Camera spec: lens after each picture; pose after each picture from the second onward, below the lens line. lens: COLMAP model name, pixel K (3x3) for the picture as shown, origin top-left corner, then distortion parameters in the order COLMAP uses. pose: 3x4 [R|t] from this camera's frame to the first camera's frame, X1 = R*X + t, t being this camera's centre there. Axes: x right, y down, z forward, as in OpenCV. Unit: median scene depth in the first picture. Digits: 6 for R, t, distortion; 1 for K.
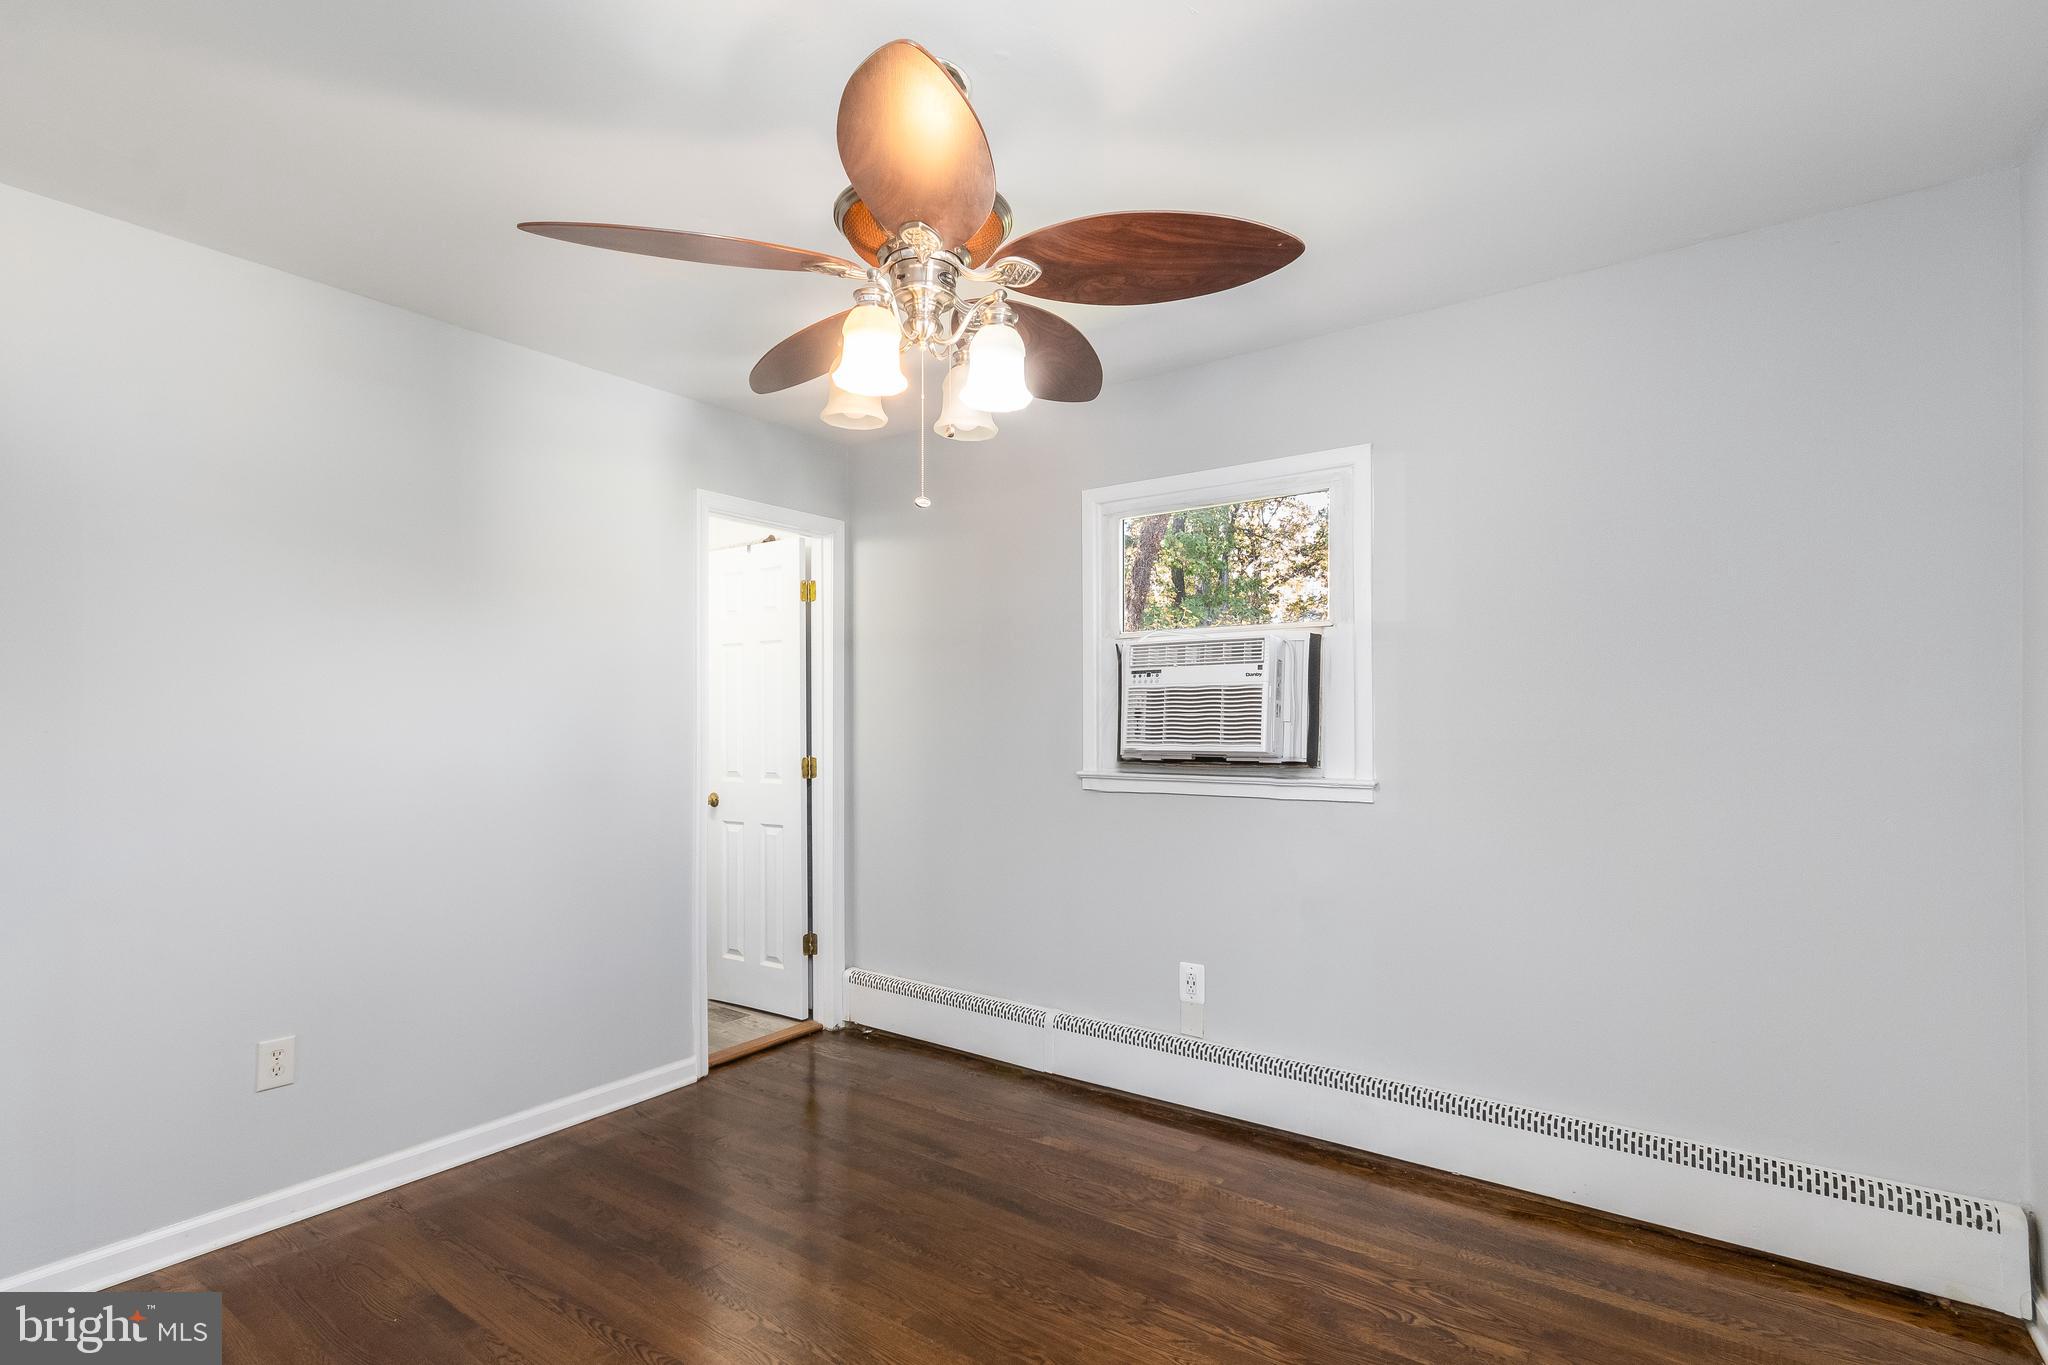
lens RADIAL K [[976.1, 0, 1014.3], [0, 976.1, 723.4], [0, 0, 1]] dist [-0.001282, -0.000030]
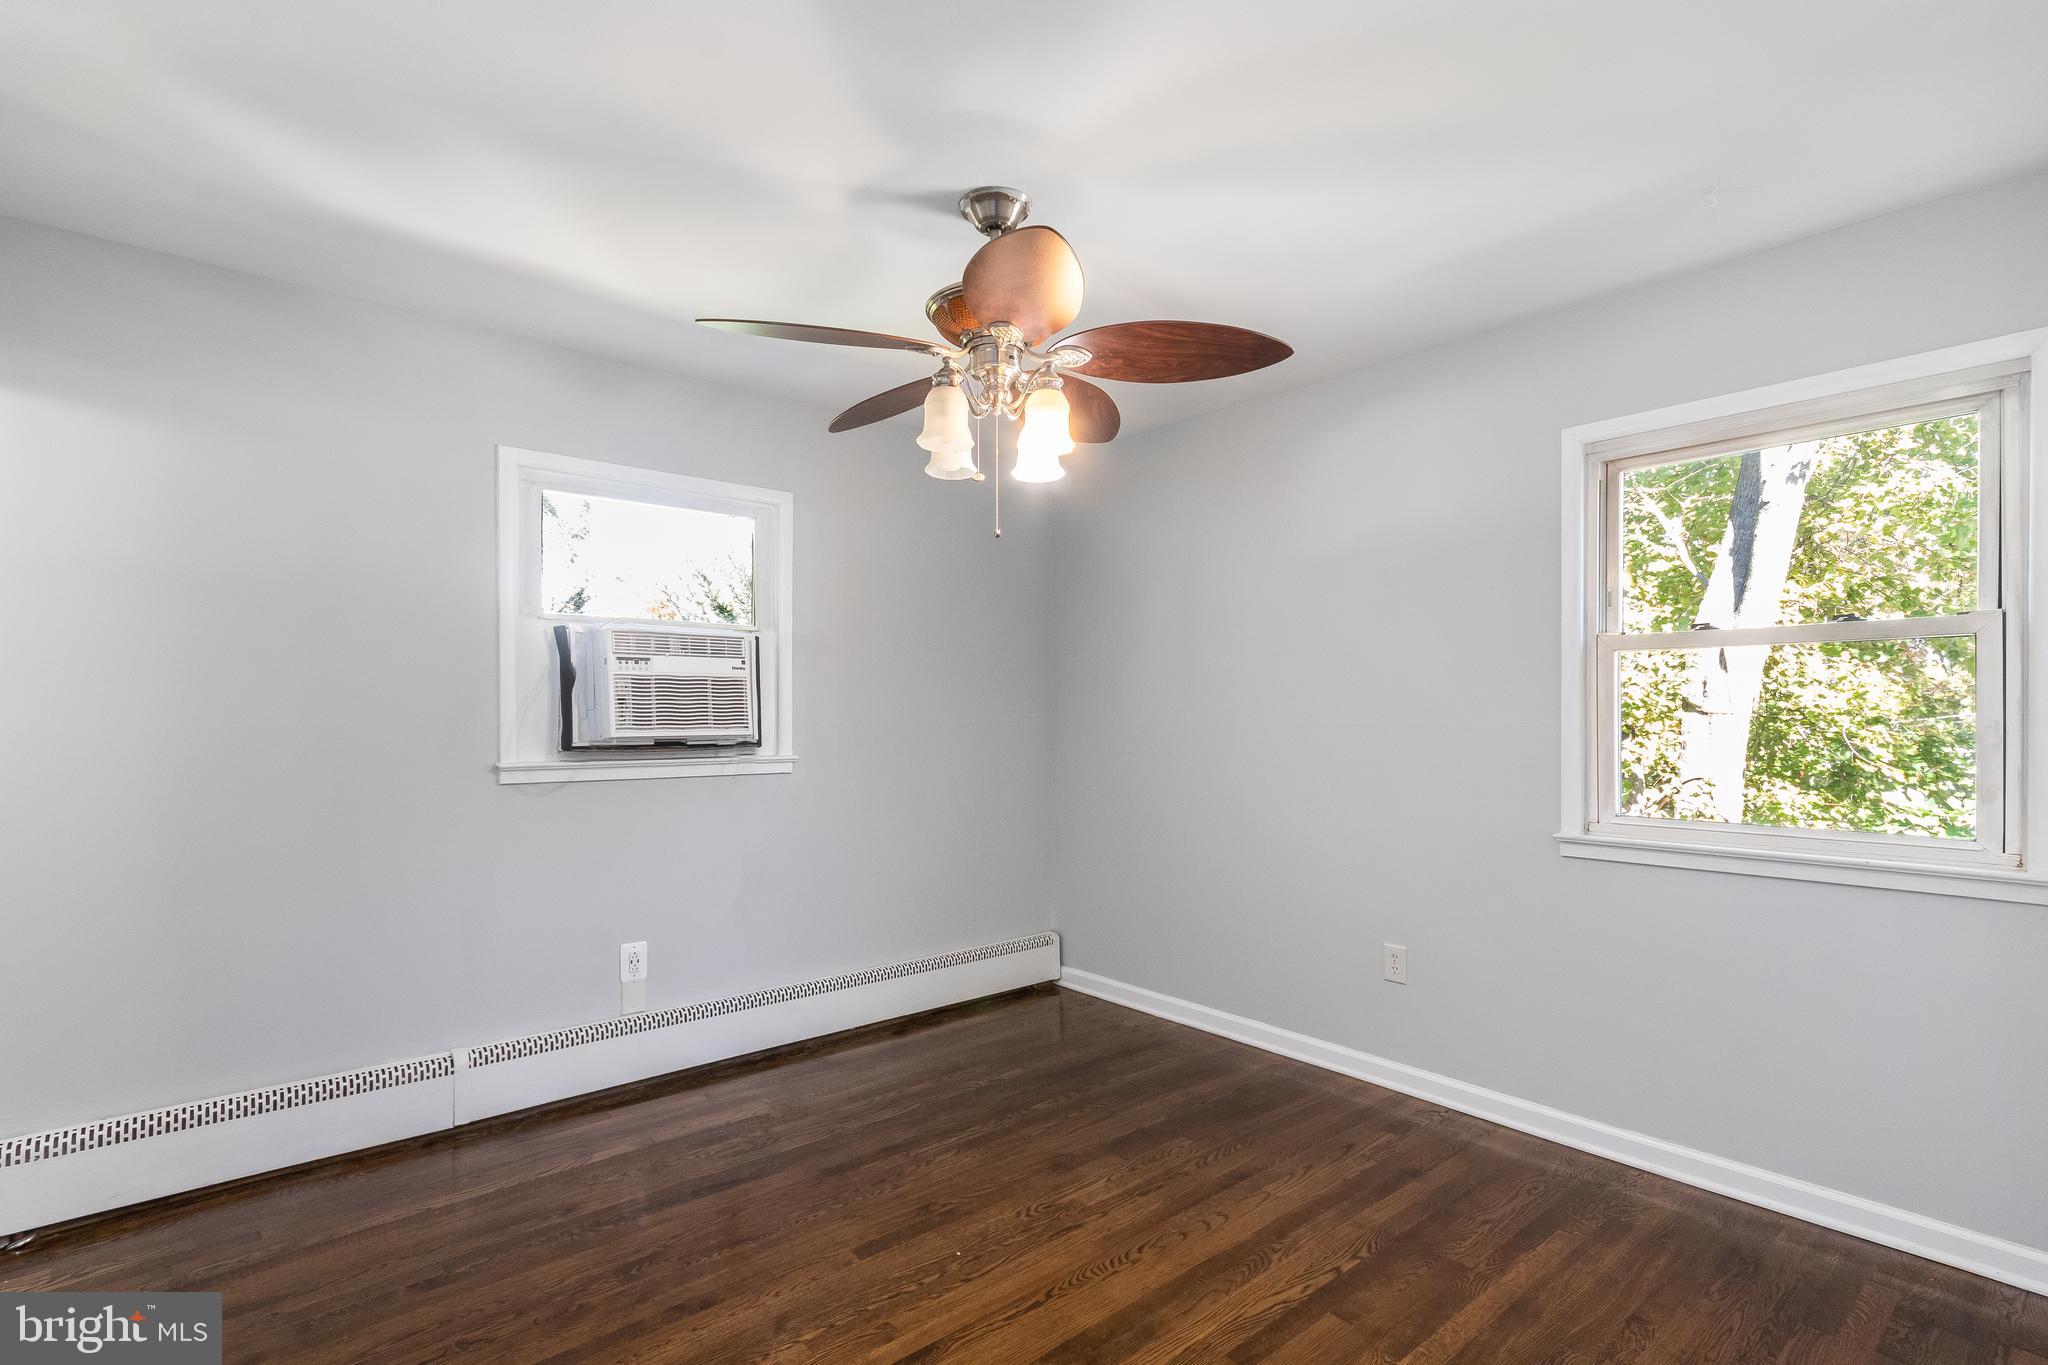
lens RADIAL K [[925.3, 0, 1019.3], [0, 925.3, 717.3], [0, 0, 1]] dist [0.000440, 0.000246]
pose [[0.243402, 0.002891, 0.969921, -0.703658], [0.000010, 0.999996, -0.002983, 0.010846], [-0.969925, 0.000736, 0.243401, 0.384390]]
